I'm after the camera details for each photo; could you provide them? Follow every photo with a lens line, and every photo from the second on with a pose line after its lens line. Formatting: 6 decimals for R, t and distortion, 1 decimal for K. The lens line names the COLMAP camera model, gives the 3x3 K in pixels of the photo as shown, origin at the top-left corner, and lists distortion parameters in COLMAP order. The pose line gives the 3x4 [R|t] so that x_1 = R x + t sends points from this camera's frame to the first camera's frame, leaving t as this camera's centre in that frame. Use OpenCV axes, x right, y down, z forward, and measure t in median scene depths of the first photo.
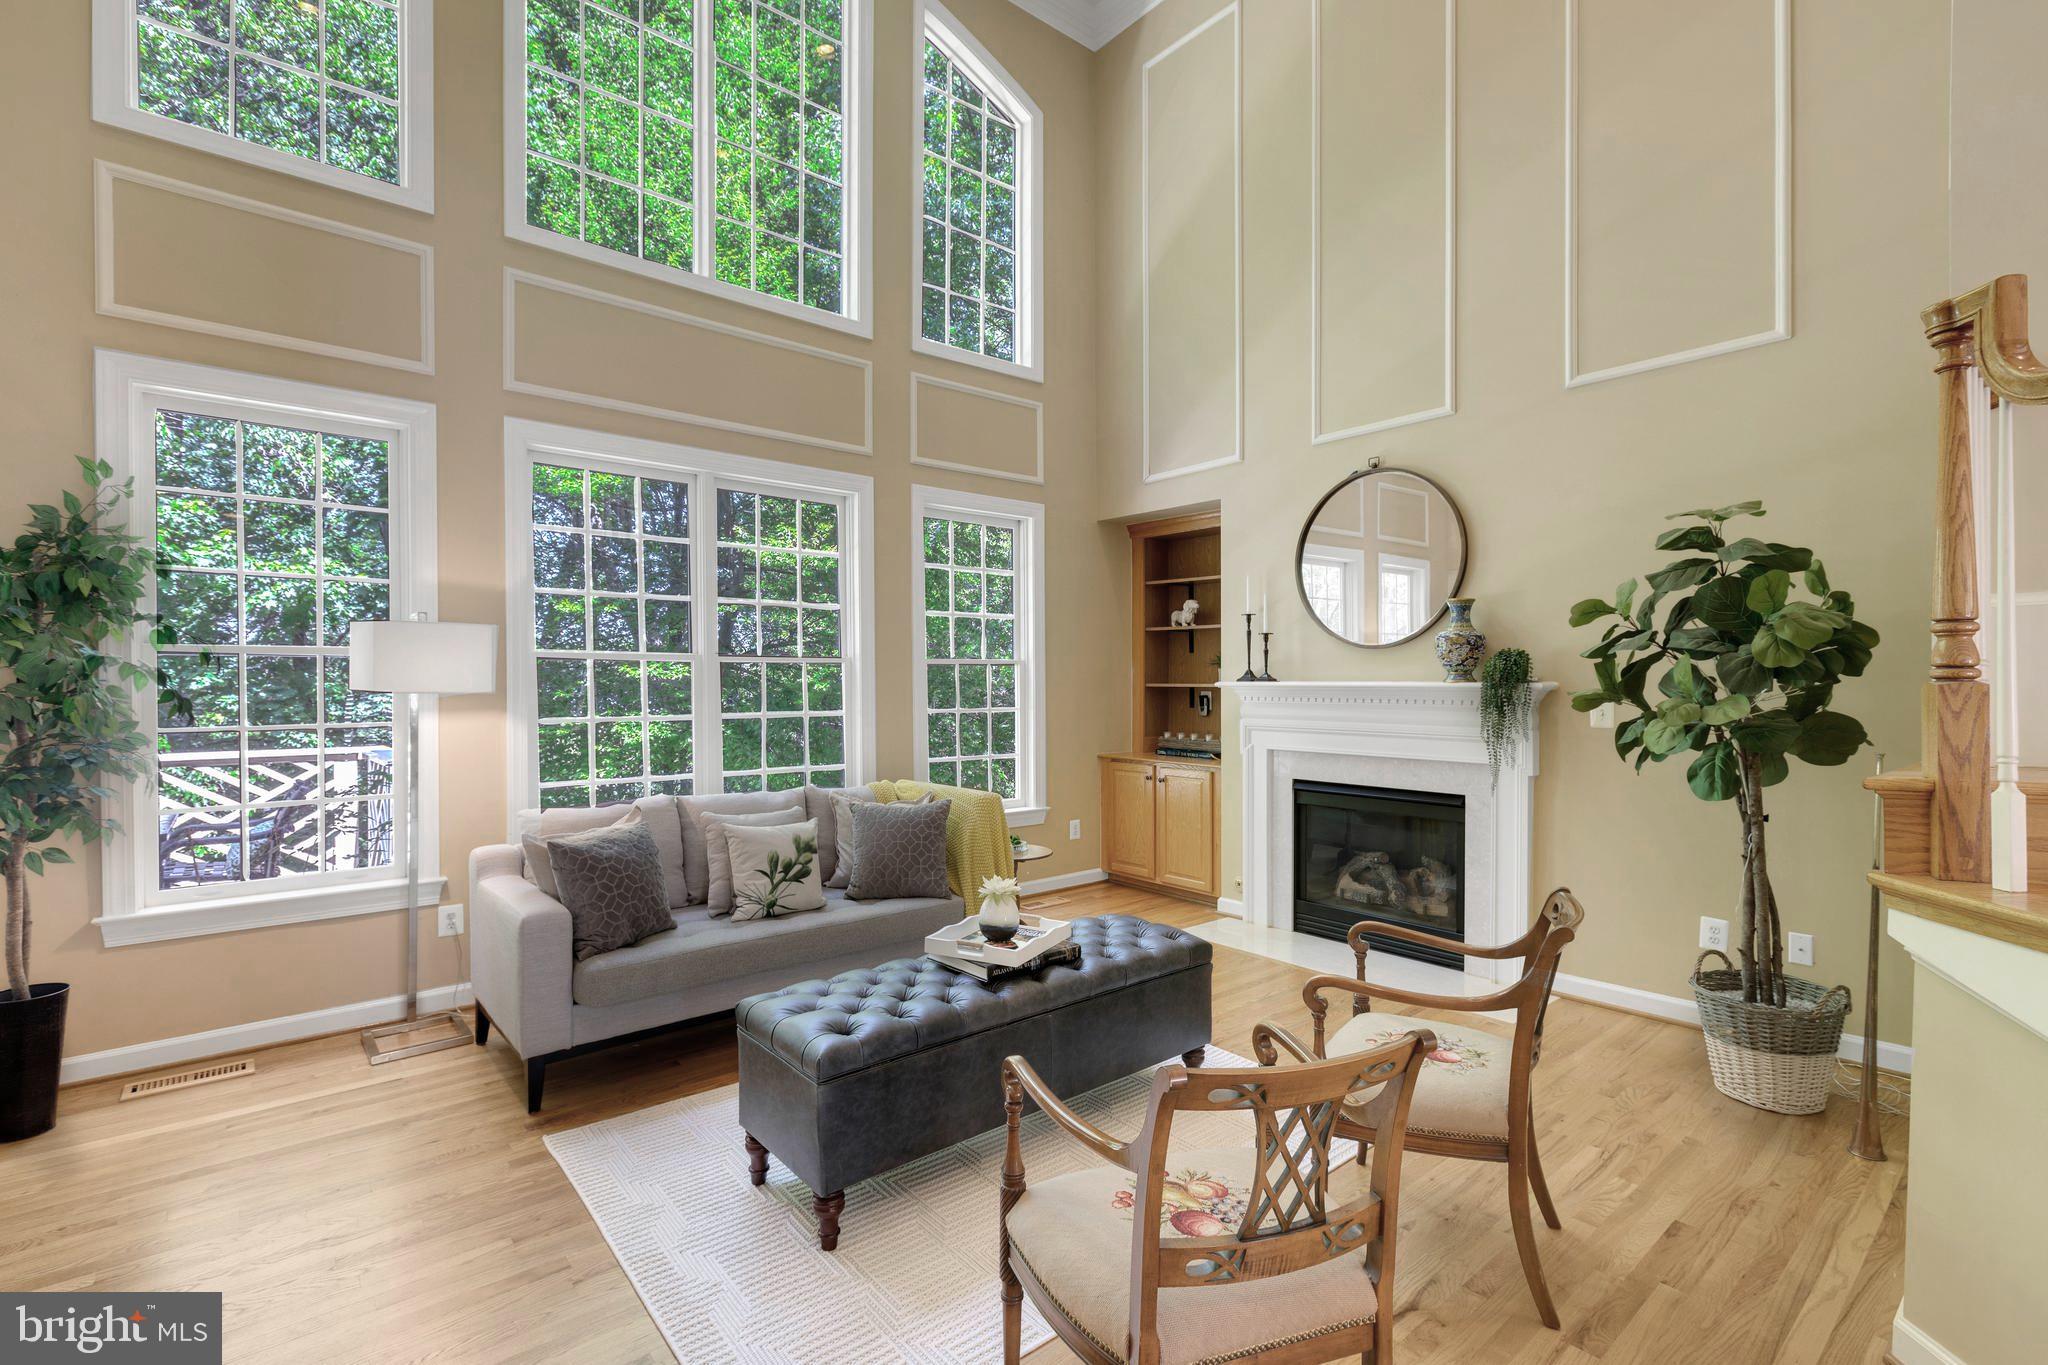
lens RADIAL K [[922.6, 0, 1024.9], [0, 922.6, 683.2], [0, 0, 1]] dist [0.003860, -0.001019]
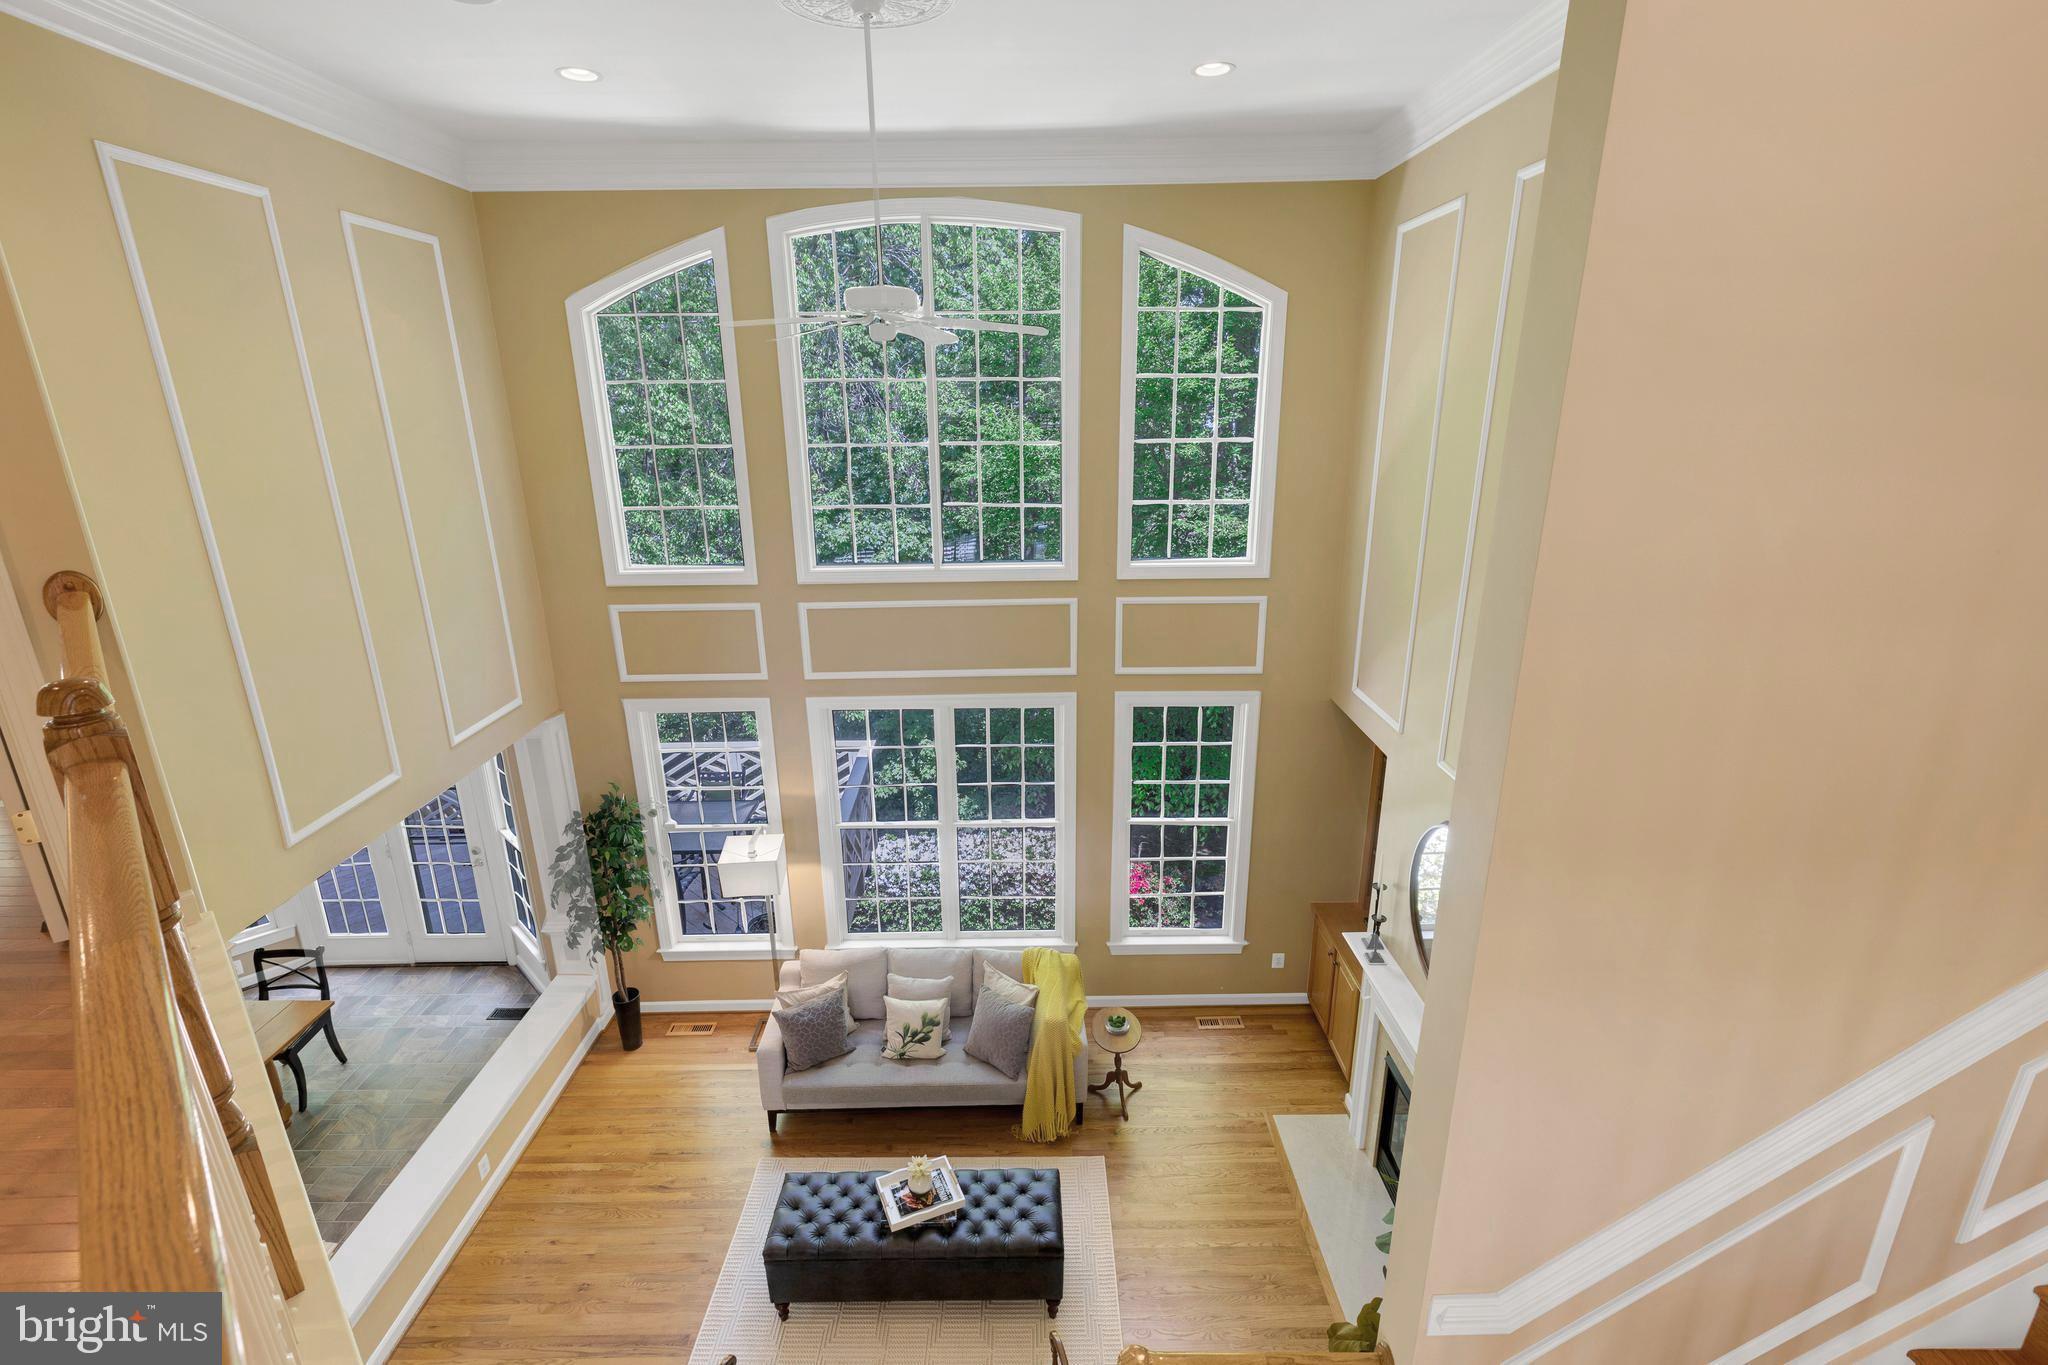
lens RADIAL K [[922.6, 0, 1028.2], [0, 922.6, 684.5], [0, 0, 1]] dist [0.003860, -0.001019]
pose [[0.771109, 0.186607, -0.608743, 0.699740], [0.004287, 0.954544, 0.298040, -0.792341], [0.636688, -0.232431, 0.735258, 0.087571]]
